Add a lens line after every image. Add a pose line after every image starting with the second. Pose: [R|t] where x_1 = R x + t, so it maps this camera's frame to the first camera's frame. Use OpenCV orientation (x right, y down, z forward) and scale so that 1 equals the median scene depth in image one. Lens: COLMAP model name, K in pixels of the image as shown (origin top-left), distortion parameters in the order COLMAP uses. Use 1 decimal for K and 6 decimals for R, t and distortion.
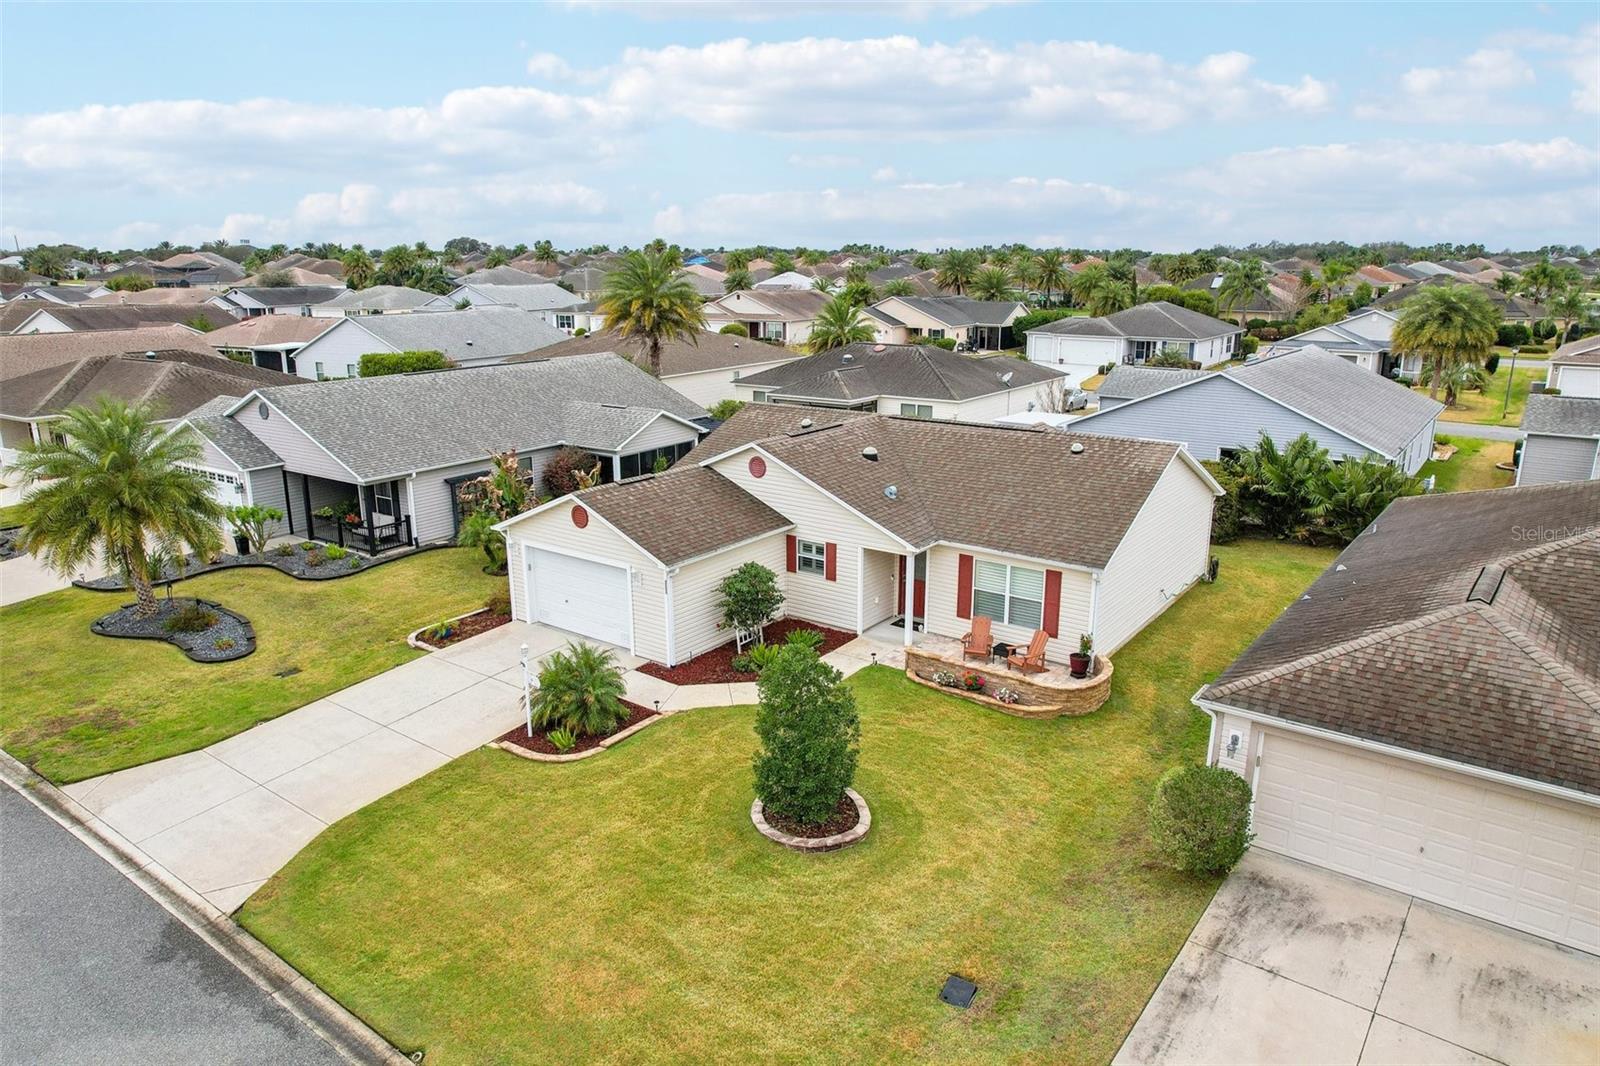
lens RADIAL K [[1034.6, 0, 800.0], [0, 1034.6, 533.0], [0, 0, 1]] dist [-0.077216, 0.068994]
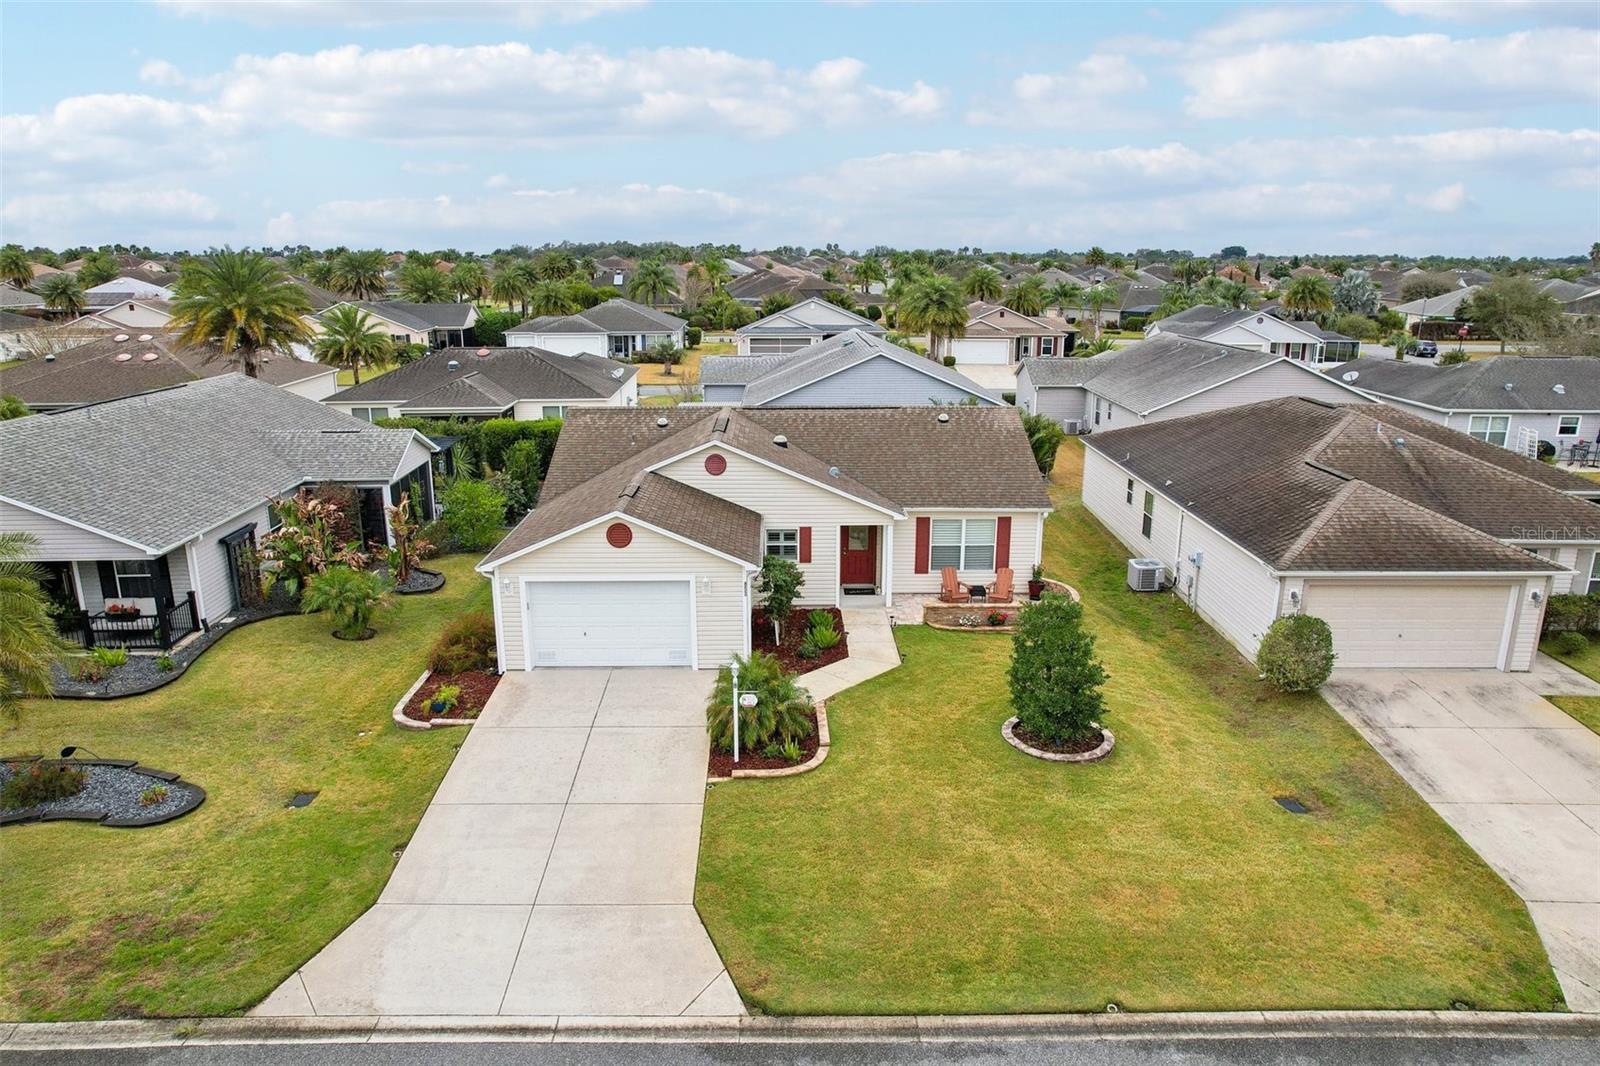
lens RADIAL K [[1030.5, 0, 795.9], [0, 1030.5, 534.8], [0, 0, 1]] dist [-0.060913, 0.030916]
pose [[0.796373, -0.153147, 0.585095, -0.623618], [0.152439, 0.987003, 0.050860, -0.039043], [-0.585279, 0.048688, 0.809369, 0.166177]]
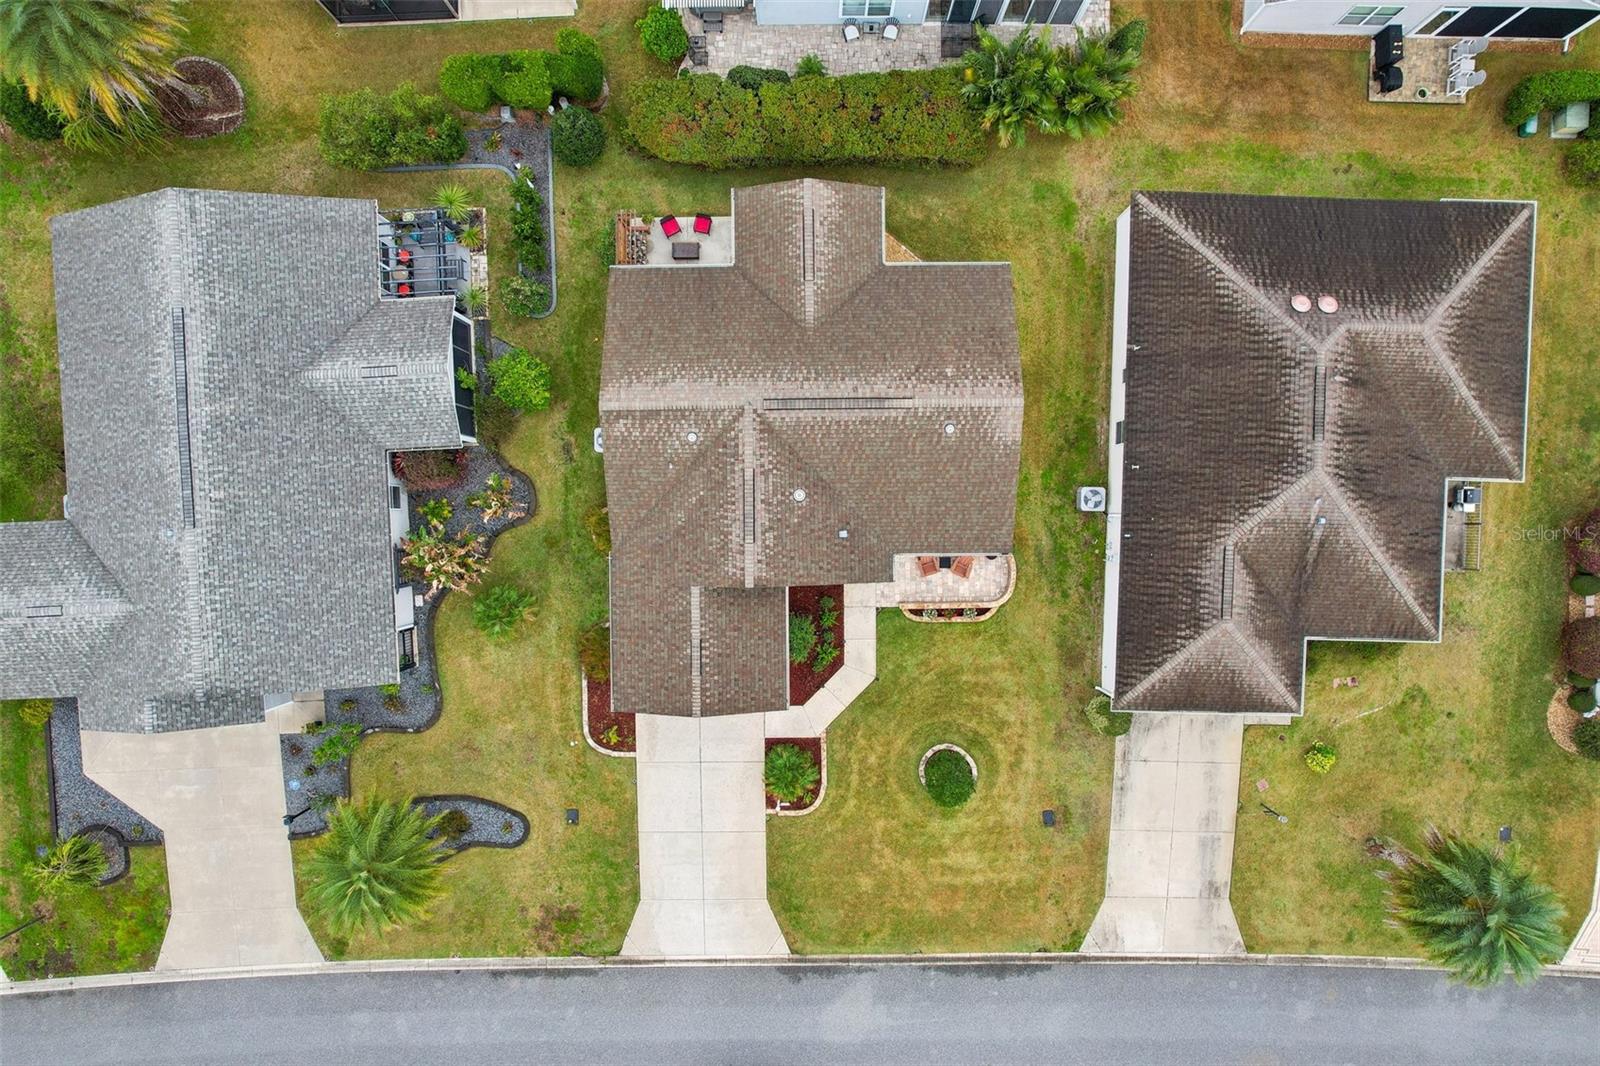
lens RADIAL K [[1034.6, 0, 800.0], [0, 1034.6, 533.0], [0, 0, 1]] dist [-0.077216, 0.068994]
pose [[0.802507, -0.596440, -0.015550, 0.068228], [0.159064, 0.188756, 0.969056, -1.436138], [-0.575048, -0.780148, 0.246350, 0.751452]]
